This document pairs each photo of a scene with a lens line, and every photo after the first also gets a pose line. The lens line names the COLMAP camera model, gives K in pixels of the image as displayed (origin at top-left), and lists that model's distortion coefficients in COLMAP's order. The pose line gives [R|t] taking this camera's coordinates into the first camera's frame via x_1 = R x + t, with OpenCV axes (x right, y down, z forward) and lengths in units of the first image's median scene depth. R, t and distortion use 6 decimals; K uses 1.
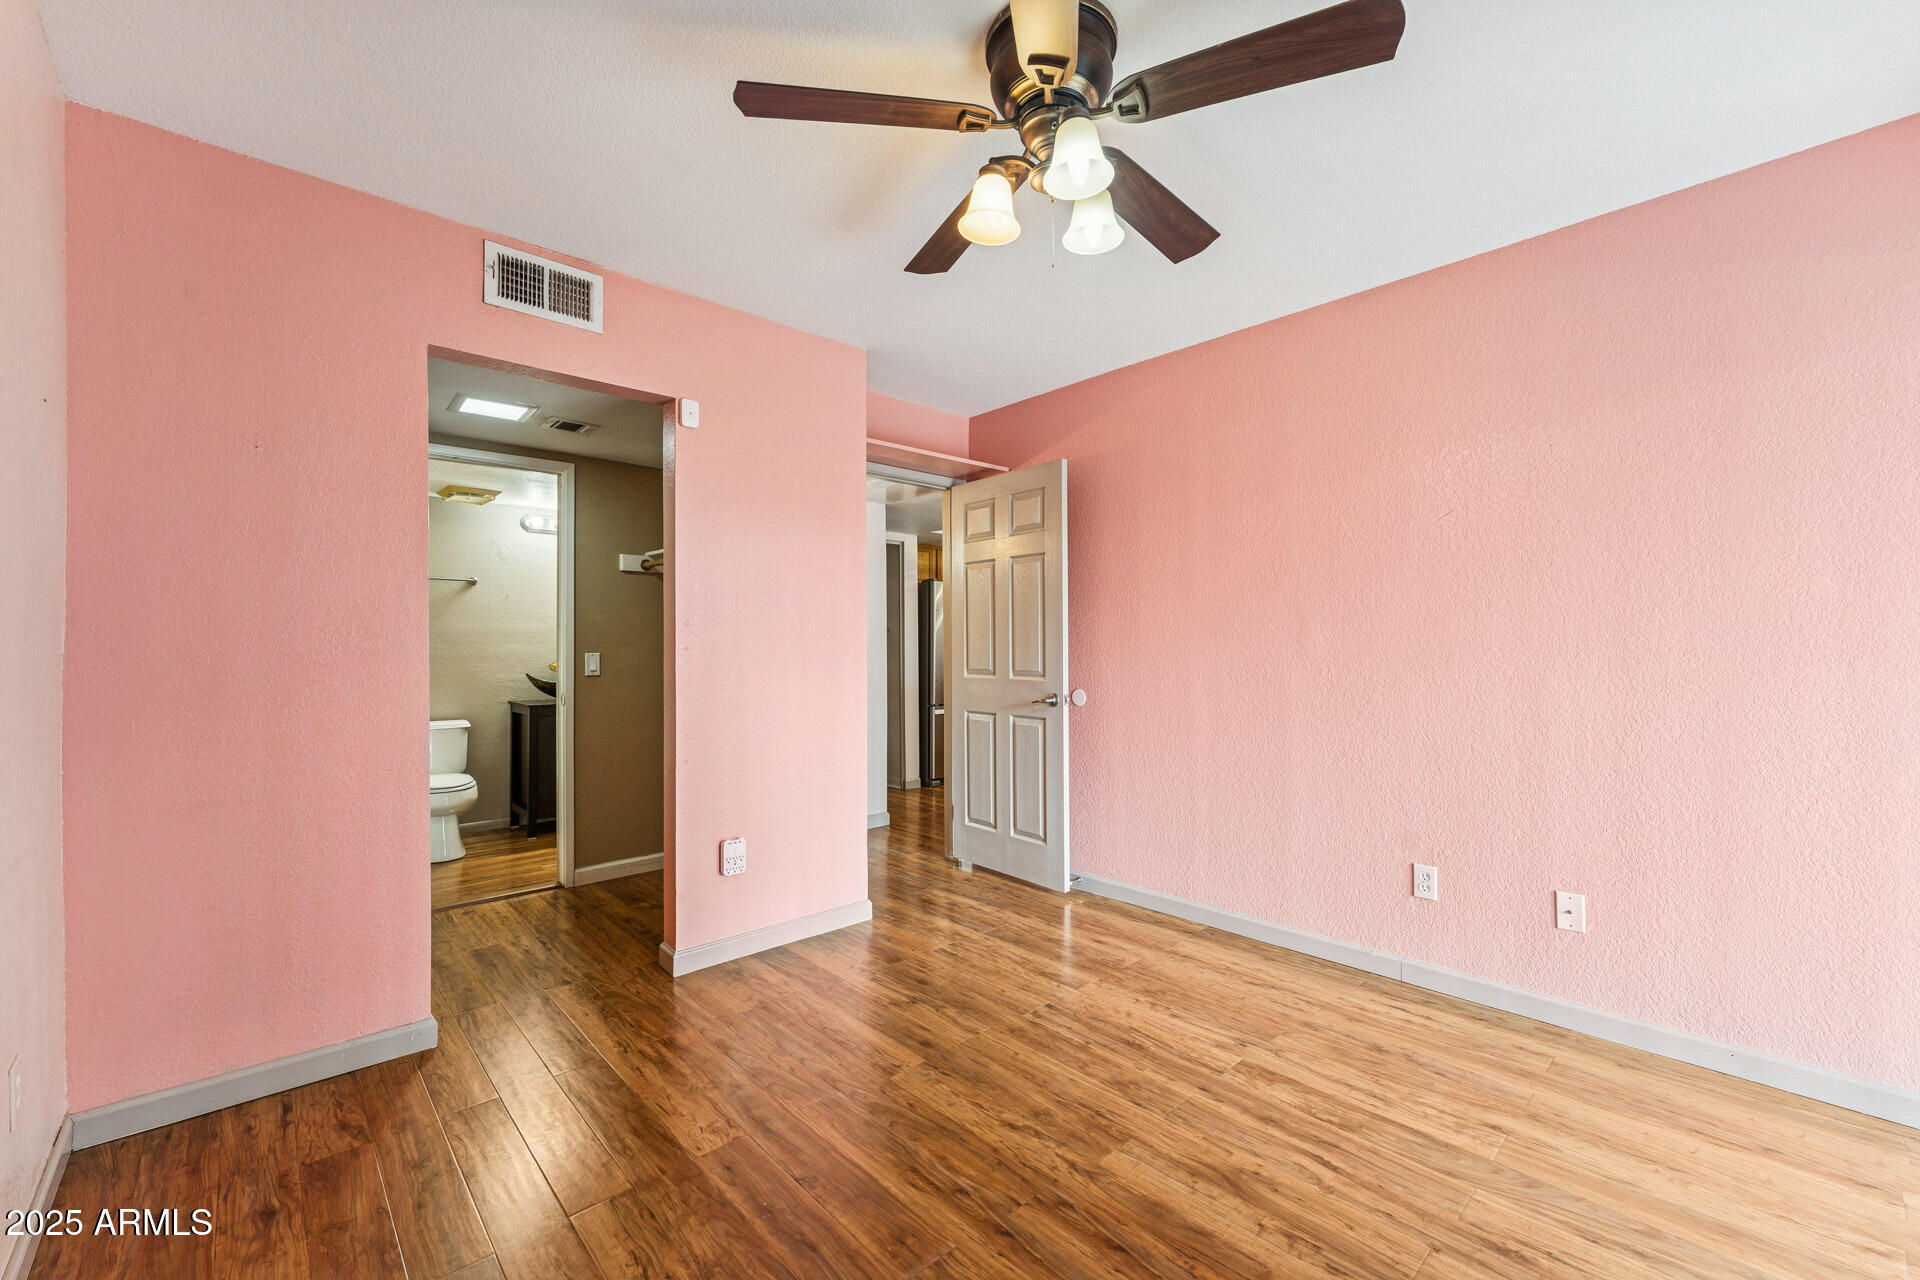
lens RADIAL K [[769.8, 0, 959.7], [0, 769.8, 643.4], [0, 0, 1]] dist [-0.000743, -0.000577]
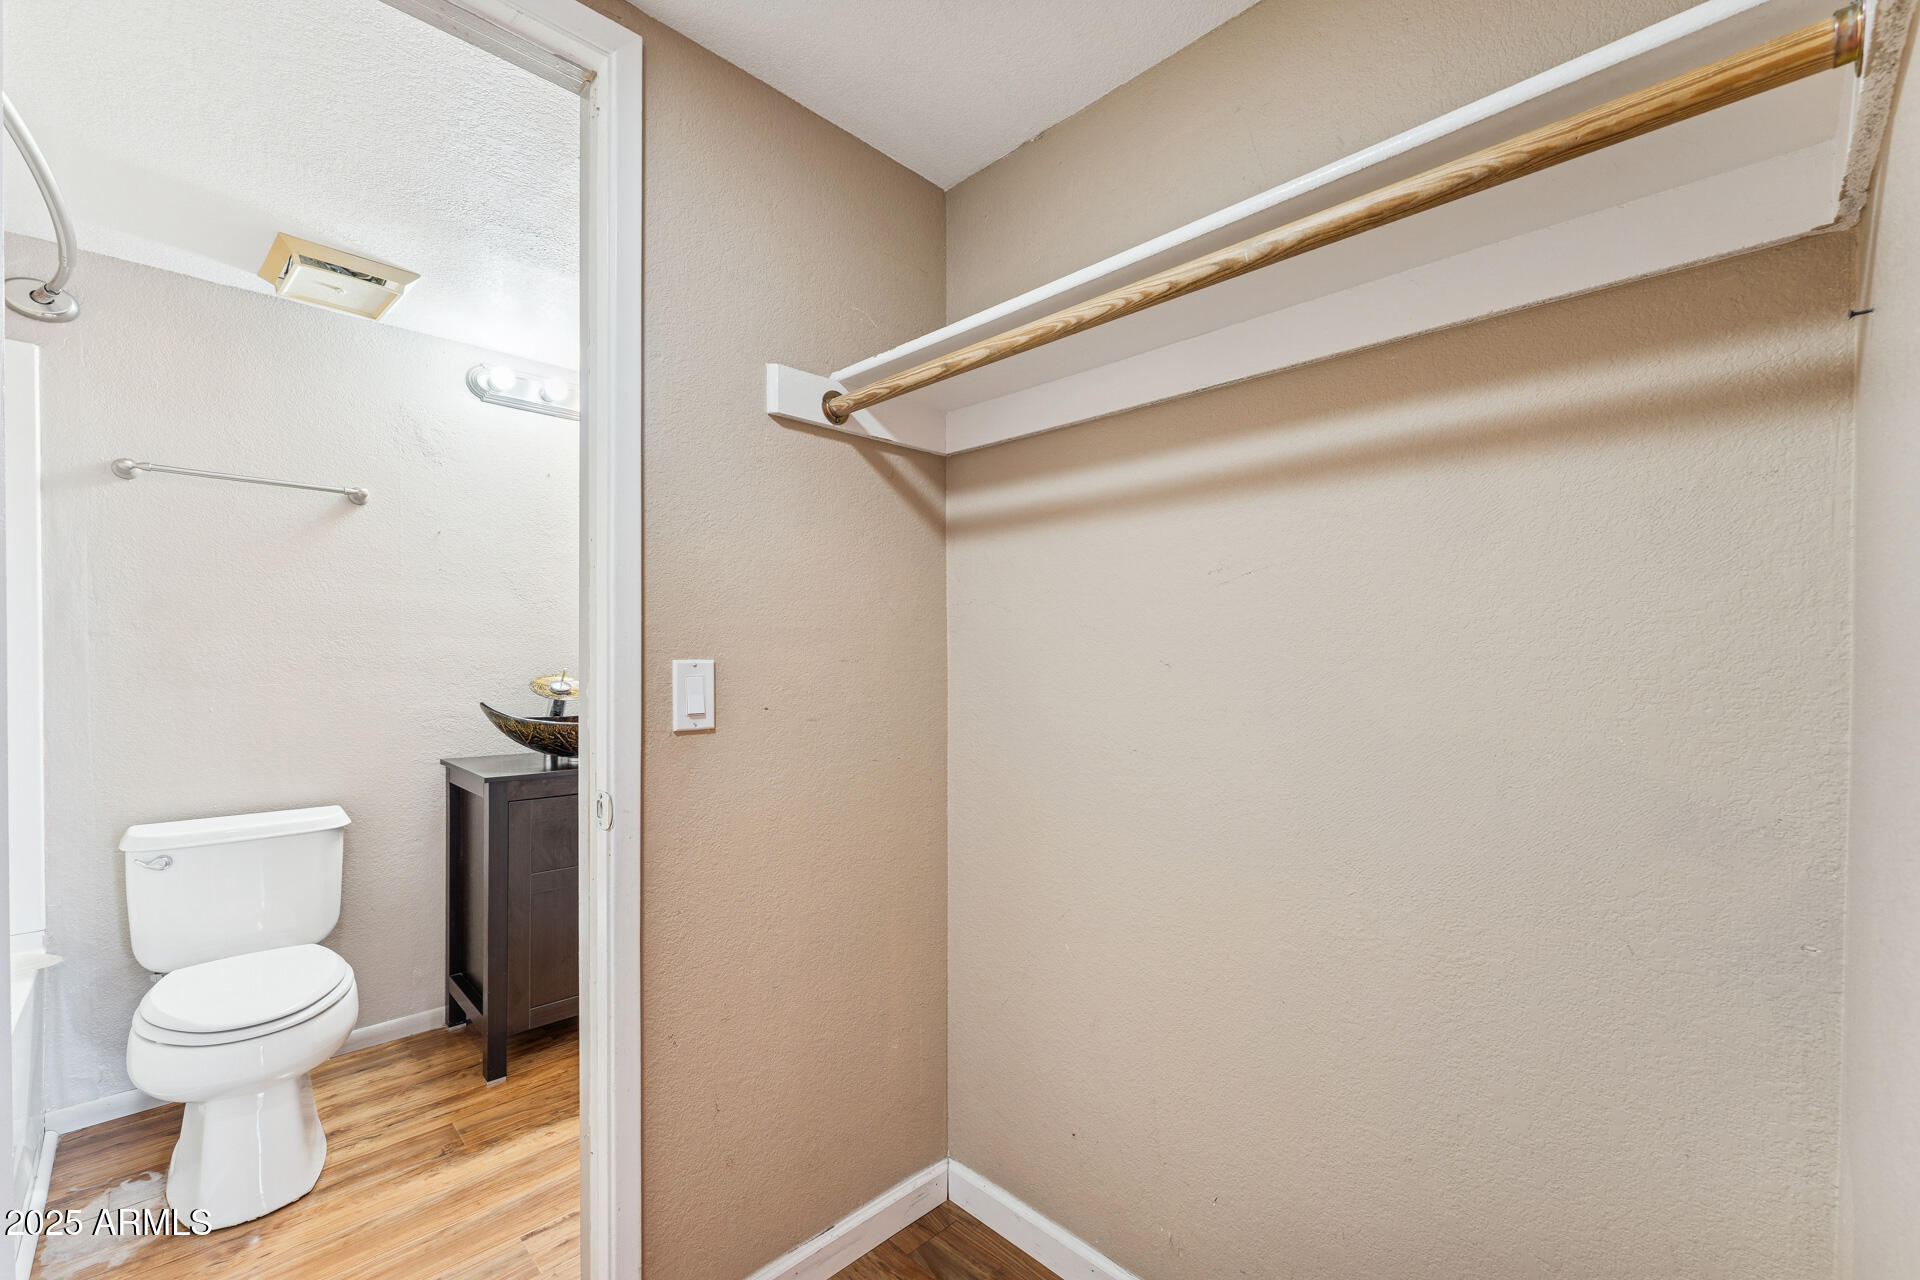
lens RADIAL K [[769.8, 0, 959.7], [0, 769.8, 643.4], [0, 0, 1]] dist [-0.000743, -0.000577]
pose [[0.998755, -0.000416, 0.049881, -0.589857], [0.000132, 0.999984, 0.005697, 0.008543], [-0.049883, -0.005683, 0.998739, 1.033133]]
